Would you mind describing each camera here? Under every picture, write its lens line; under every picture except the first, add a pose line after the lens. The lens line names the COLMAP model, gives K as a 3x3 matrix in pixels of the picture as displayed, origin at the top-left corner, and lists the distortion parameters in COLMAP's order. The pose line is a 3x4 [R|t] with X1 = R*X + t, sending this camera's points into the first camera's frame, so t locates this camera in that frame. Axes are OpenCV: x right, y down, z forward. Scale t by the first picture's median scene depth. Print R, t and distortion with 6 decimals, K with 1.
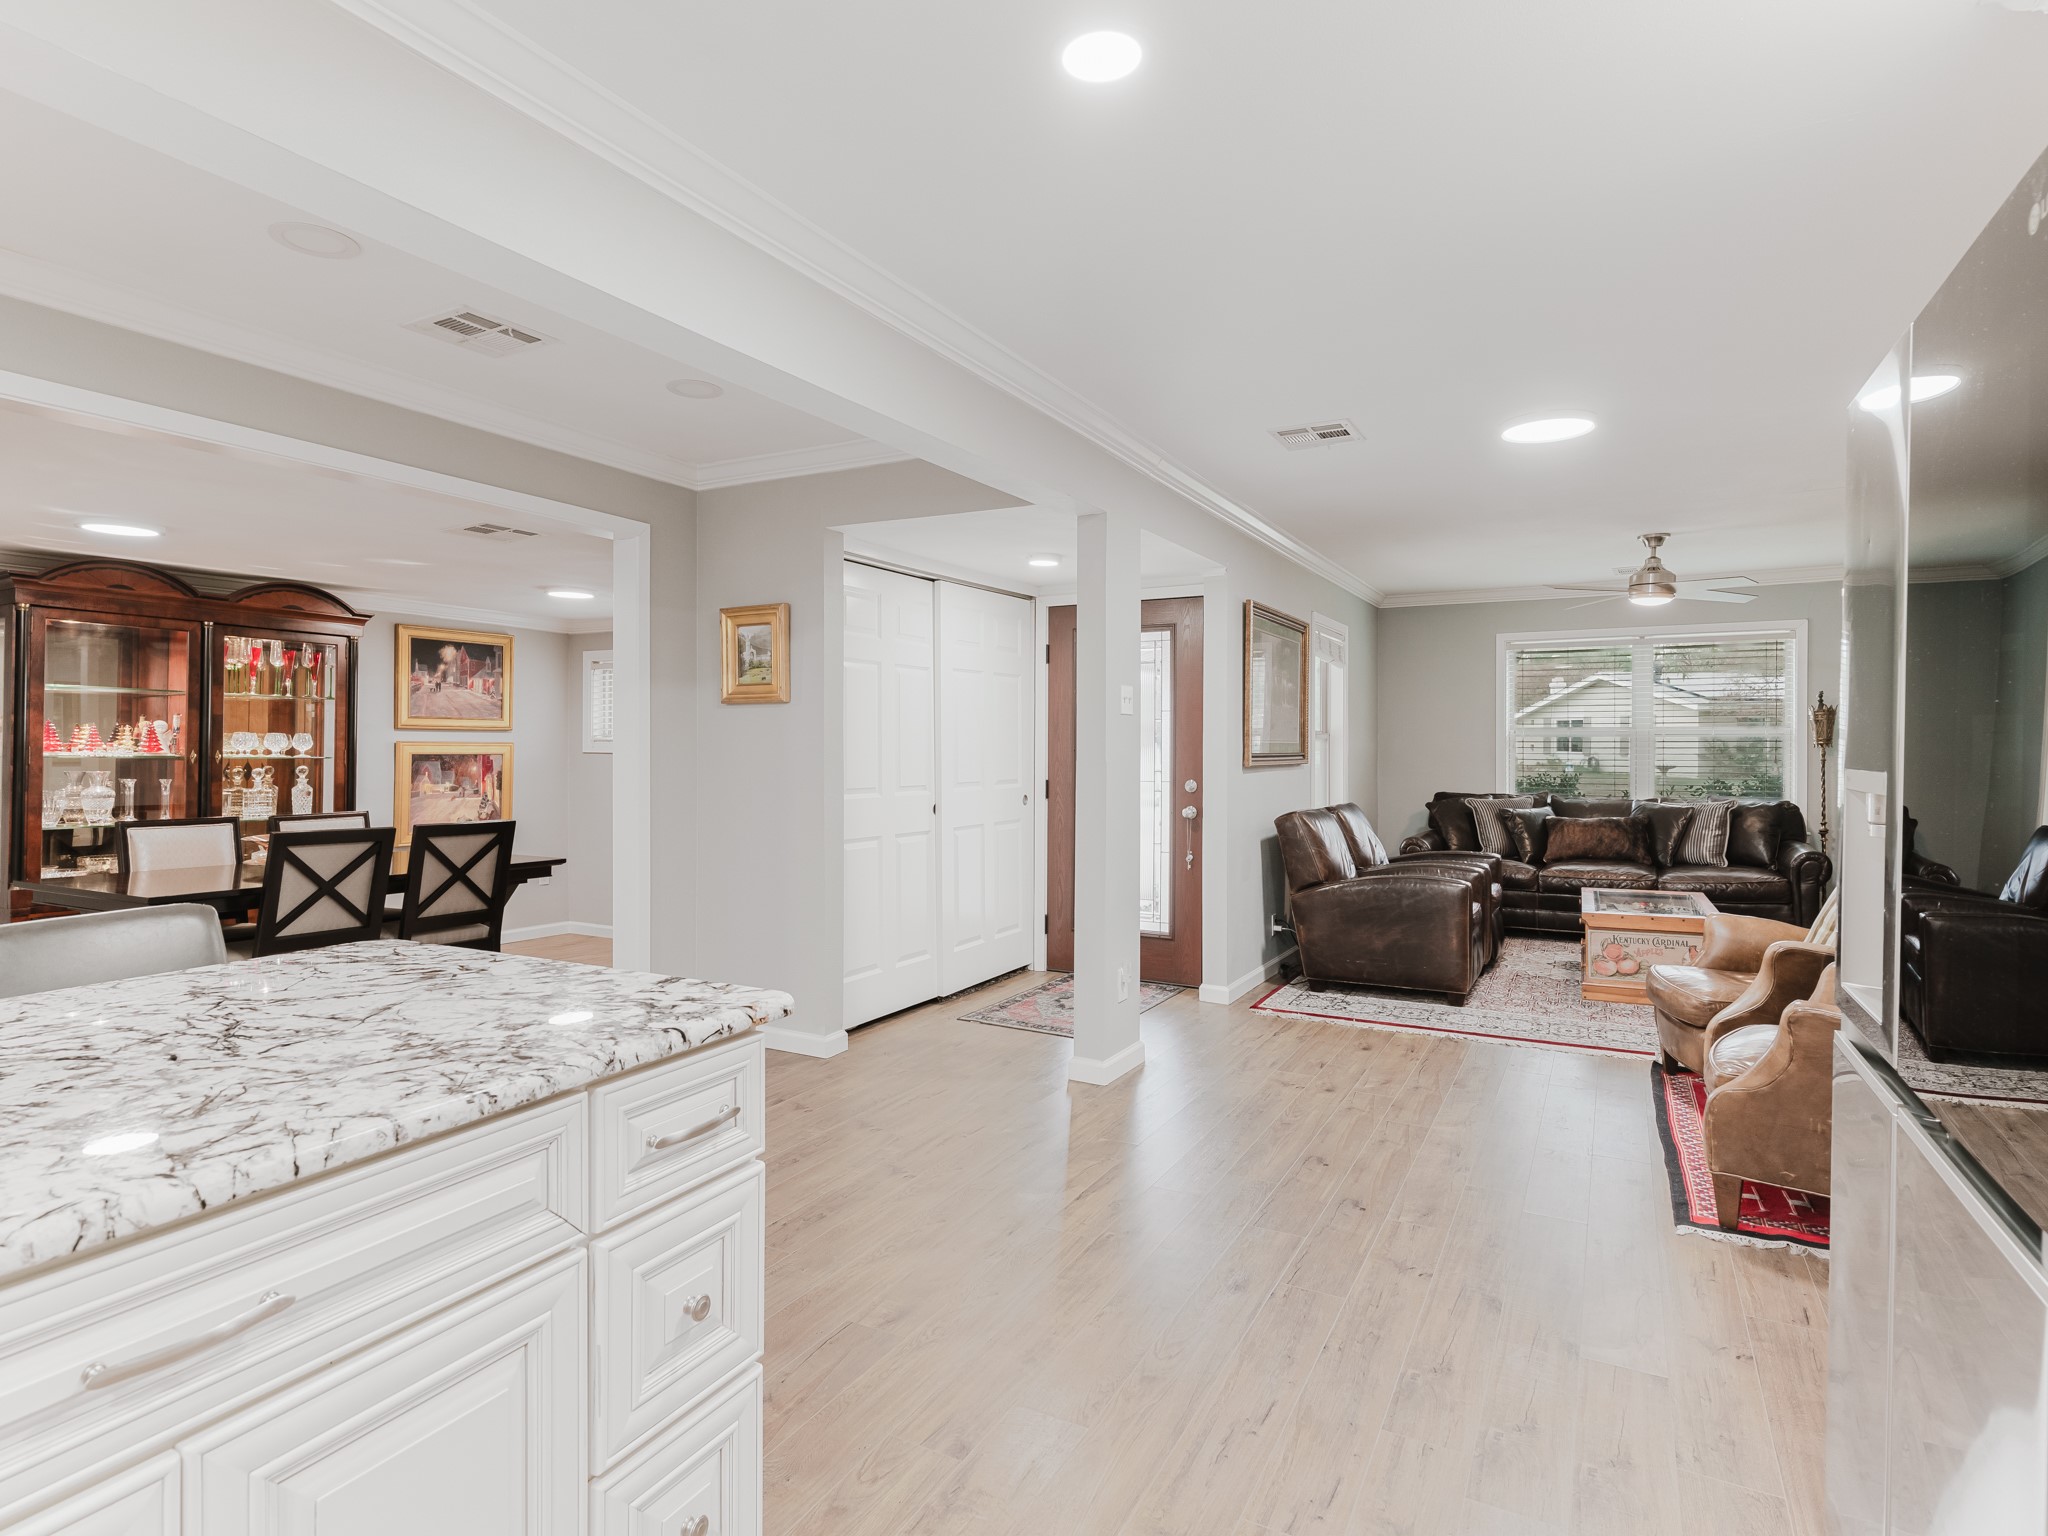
lens RADIAL K [[1107.0, 0, 1019.9], [0, 1107.0, 747.2], [0, 0, 1]] dist [0.005834, -0.000951]
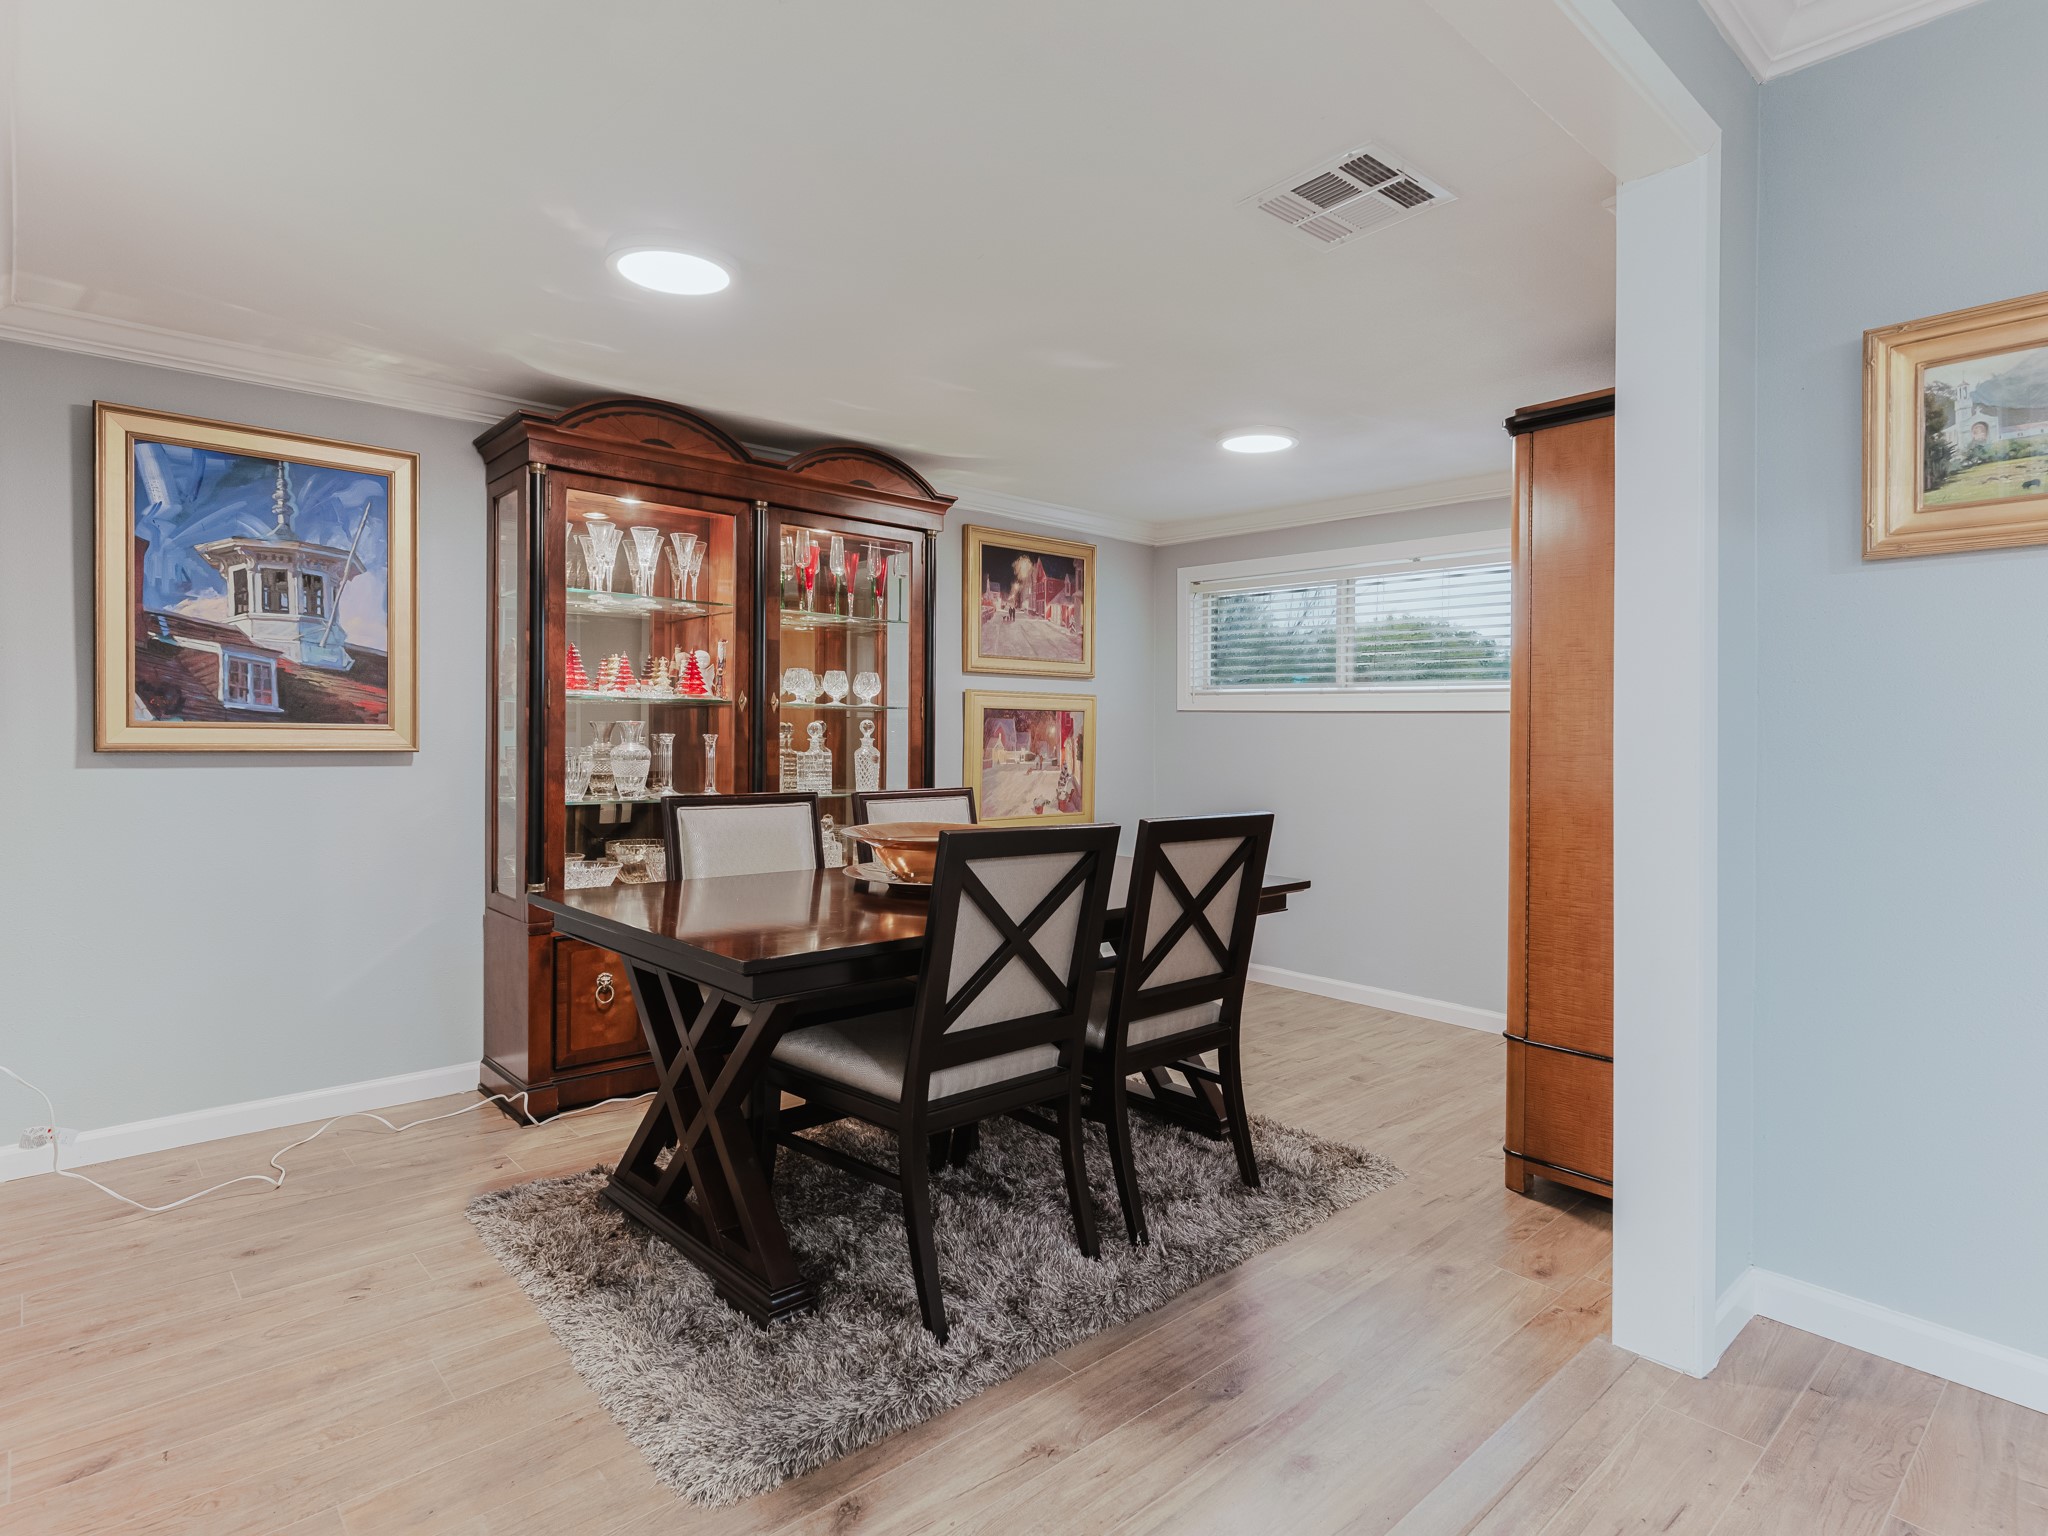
lens RADIAL K [[1107.0, 0, 1022.0], [0, 1107.0, 772.5], [0, 0, 1]] dist [0.005834, -0.000951]
pose [[0.946333, 0.020031, -0.322570, -0.361794], [-0.007191, 0.999135, 0.040949, 0.022663], [0.323112, -0.036432, 0.945659, 0.409766]]
